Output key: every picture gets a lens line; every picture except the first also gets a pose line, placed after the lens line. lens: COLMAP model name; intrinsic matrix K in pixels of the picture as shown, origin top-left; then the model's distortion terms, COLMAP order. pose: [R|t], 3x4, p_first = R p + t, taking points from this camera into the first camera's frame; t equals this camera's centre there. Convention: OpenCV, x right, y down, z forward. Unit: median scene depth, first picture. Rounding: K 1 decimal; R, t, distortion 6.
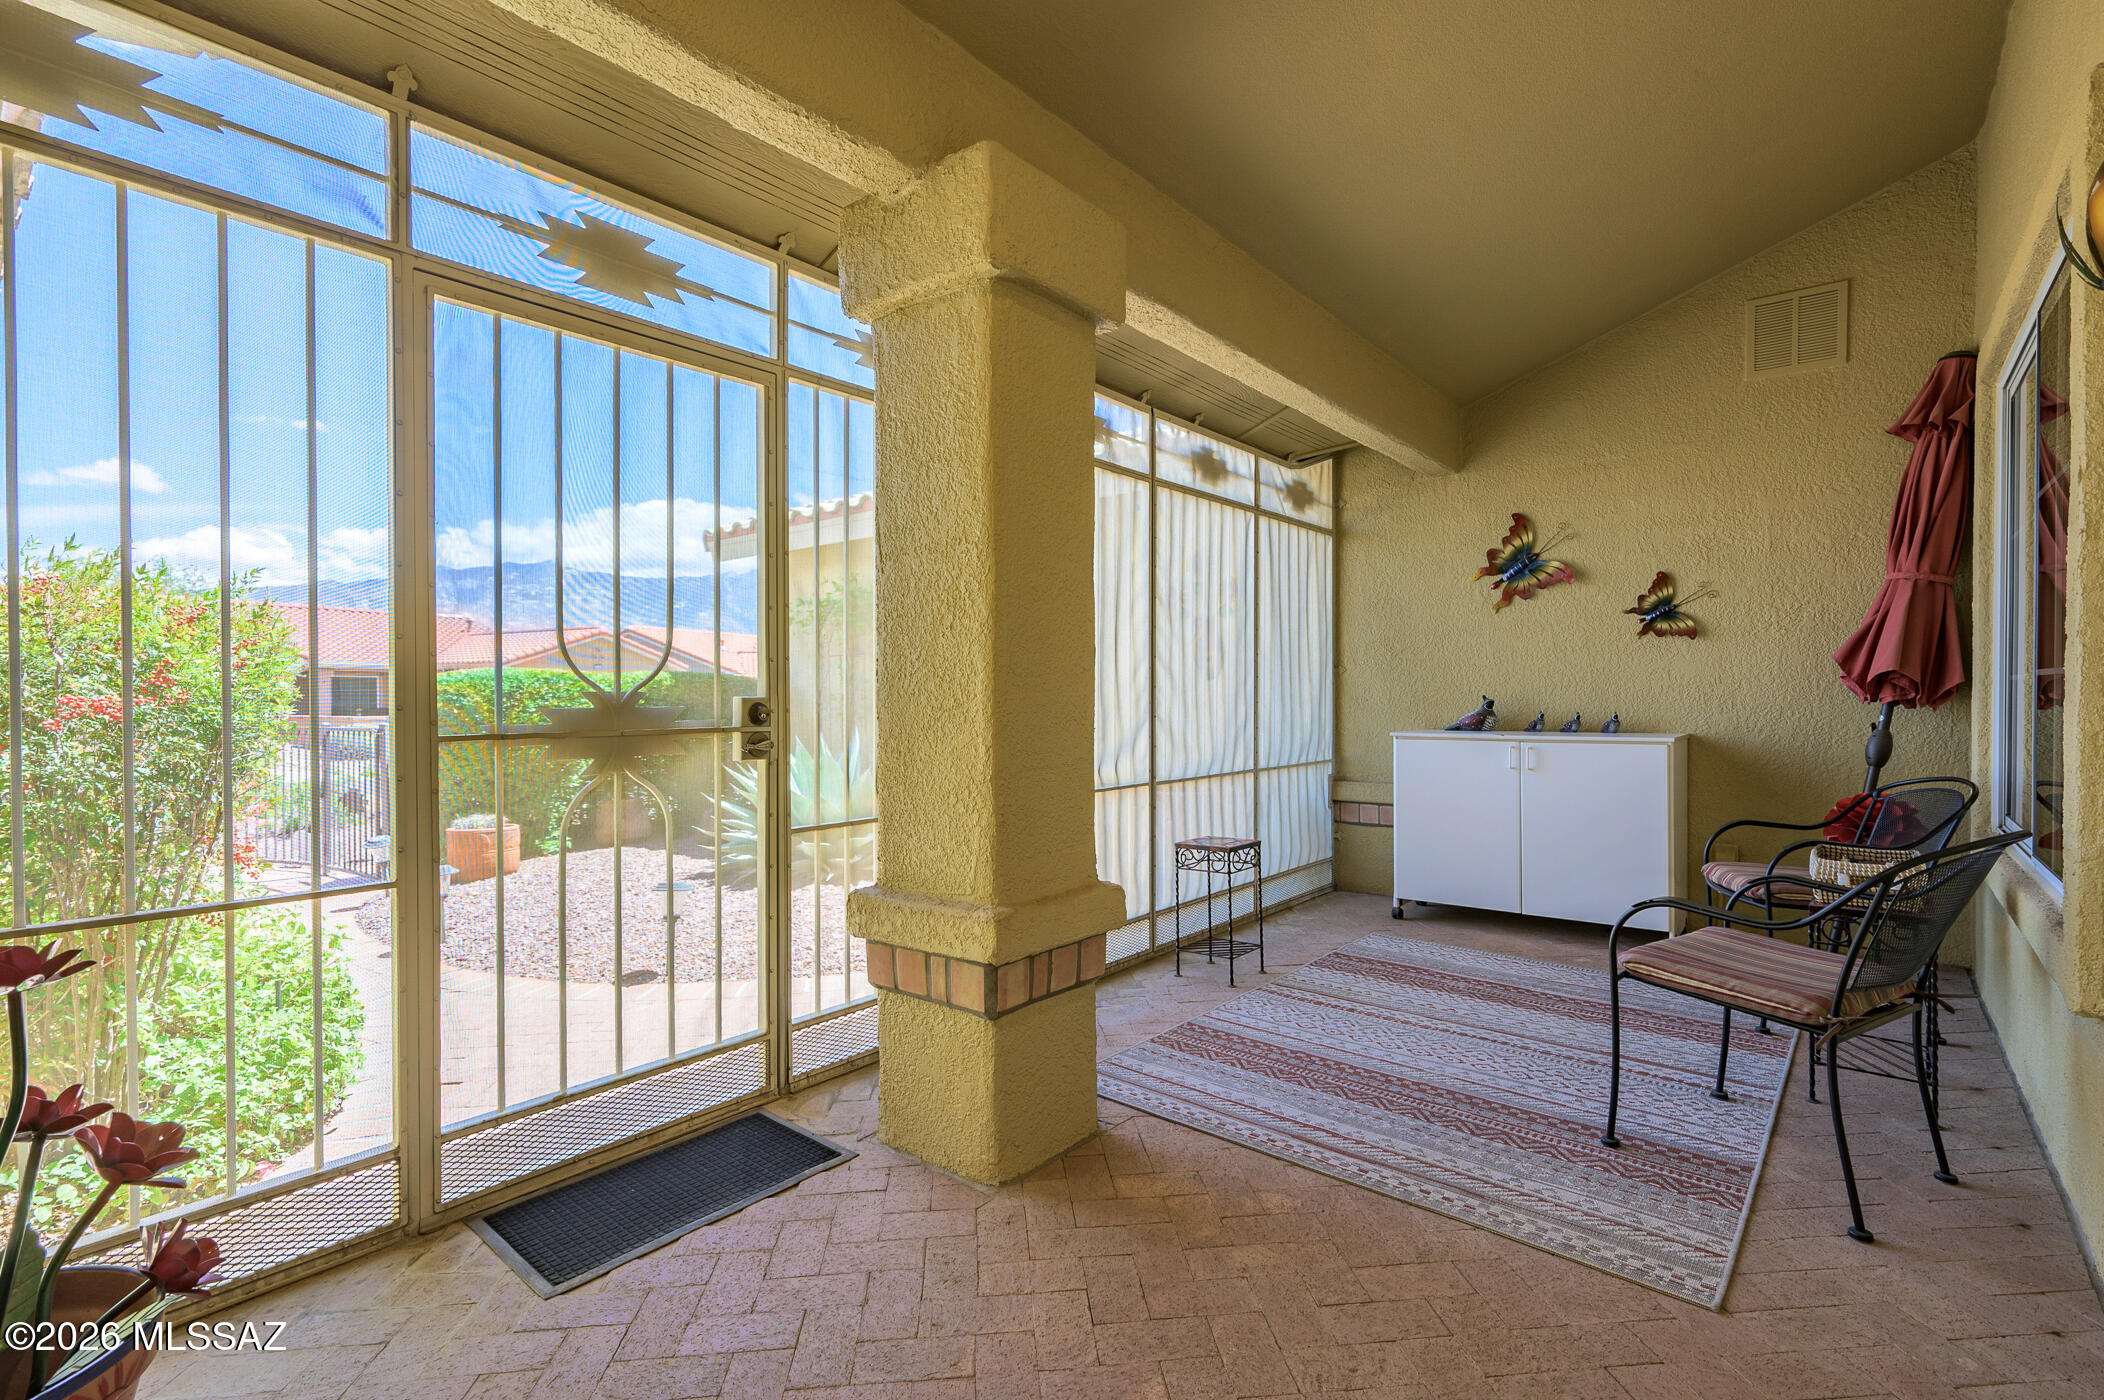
lens RADIAL K [[960.4, 0, 1046.8], [0, 960.4, 700.9], [0, 0, 1]] dist [-0.000273, -0.000050]
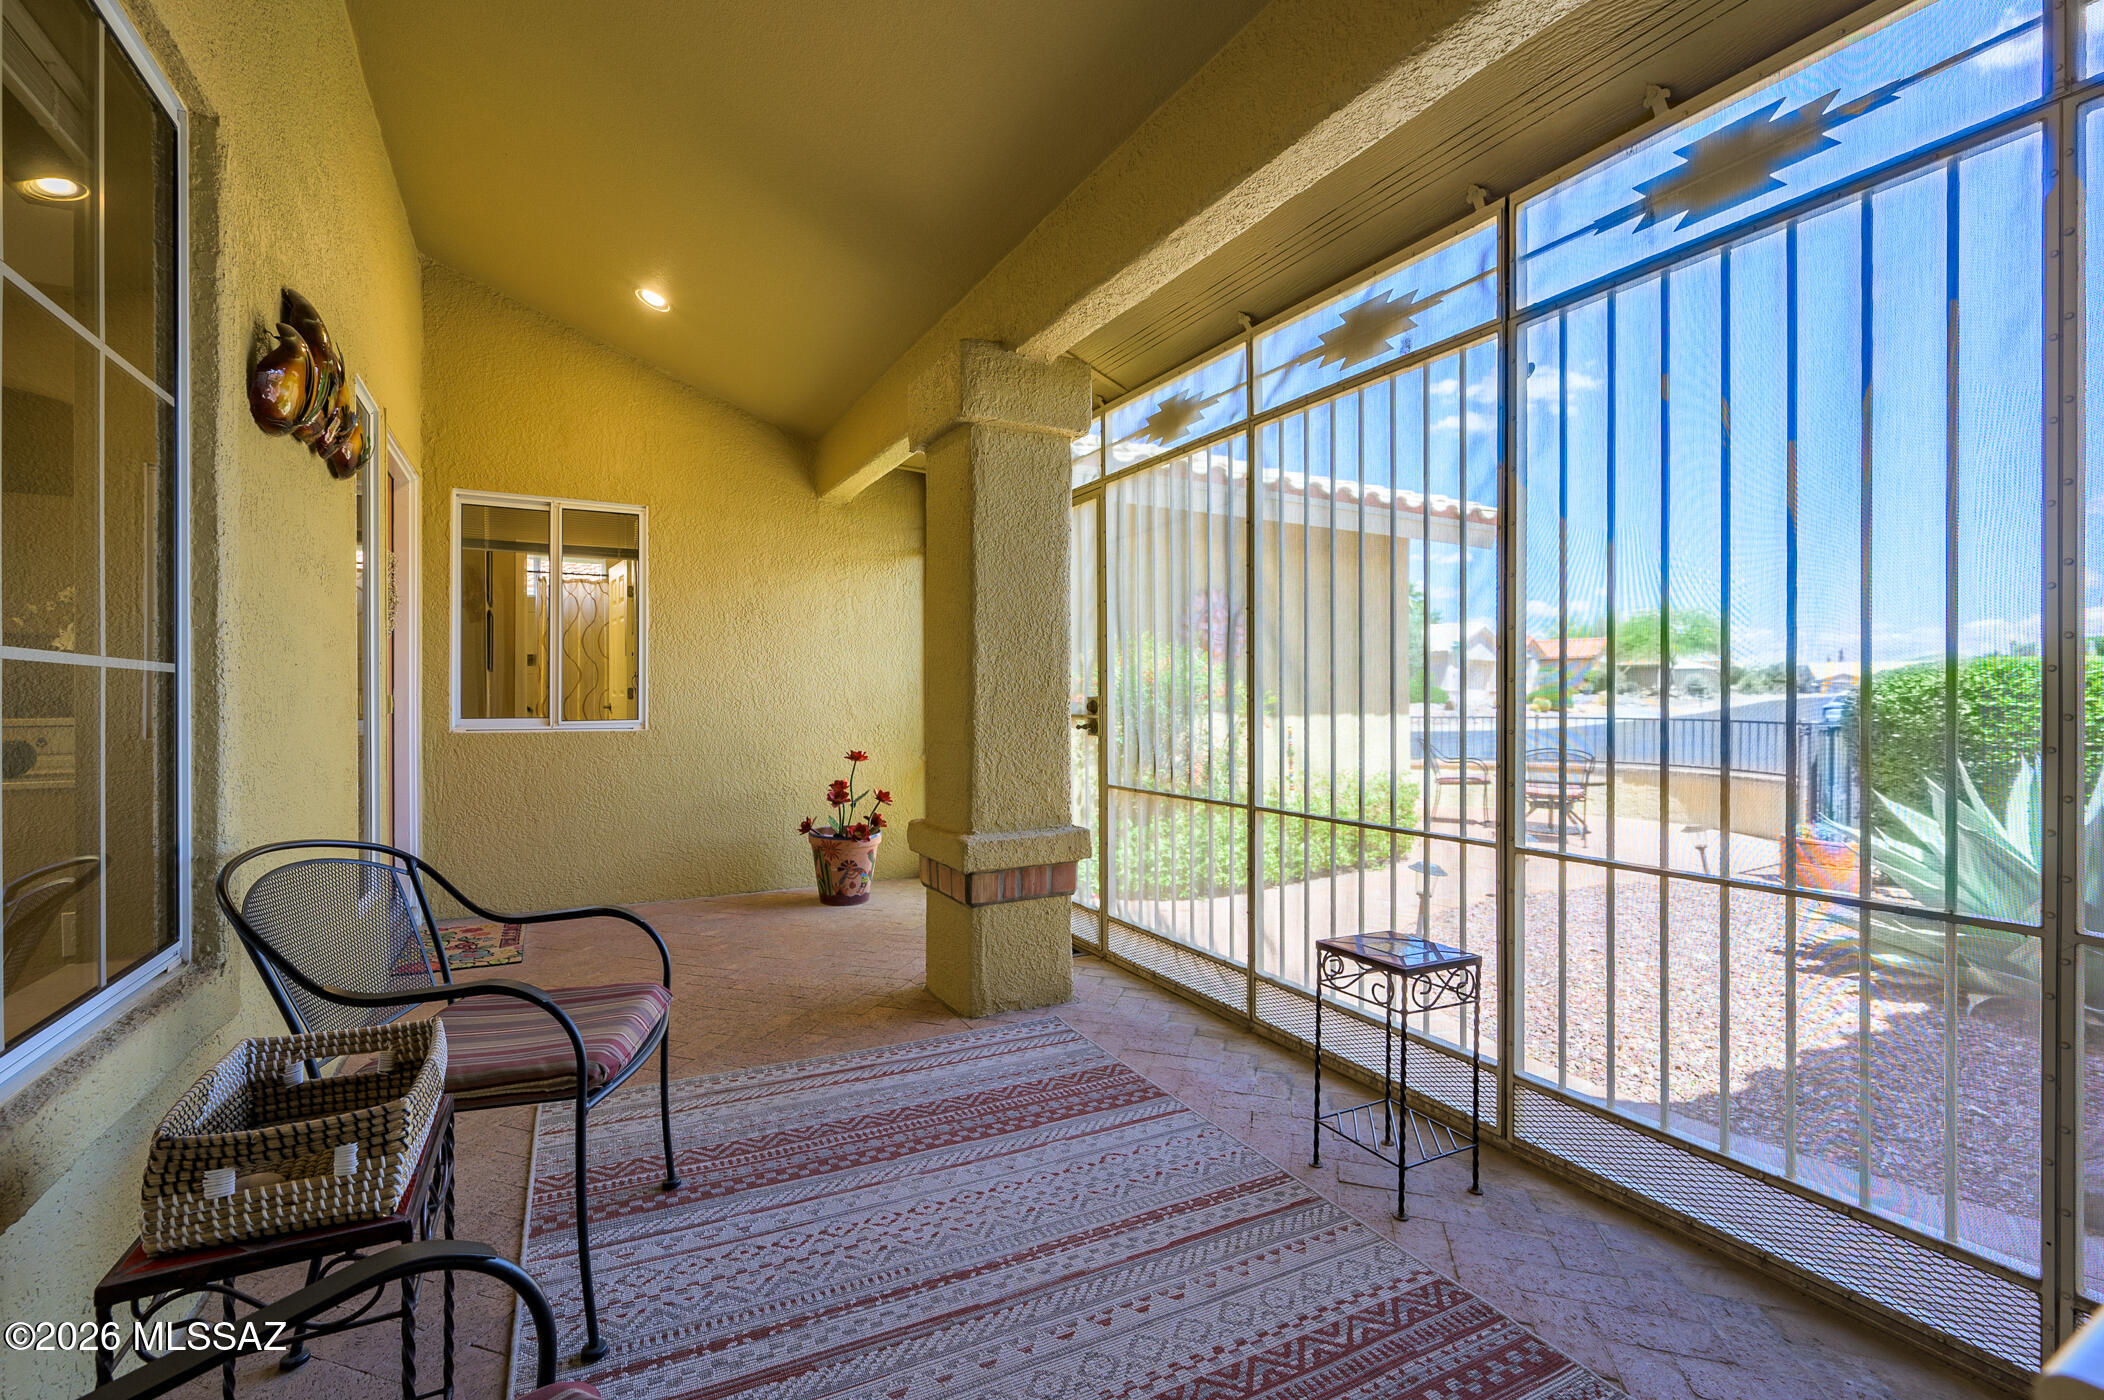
lens RADIAL K [[930.2, 0, 1052.0], [0, 930.2, 700.0], [0, 0, 1]] dist [-0.000680, -0.000077]
pose [[-0.372095, 0.006044, -0.928175, 1.053755], [-0.001957, 0.999971, 0.007296, -0.010059], [0.928193, 0.004531, -0.372073, 1.377696]]
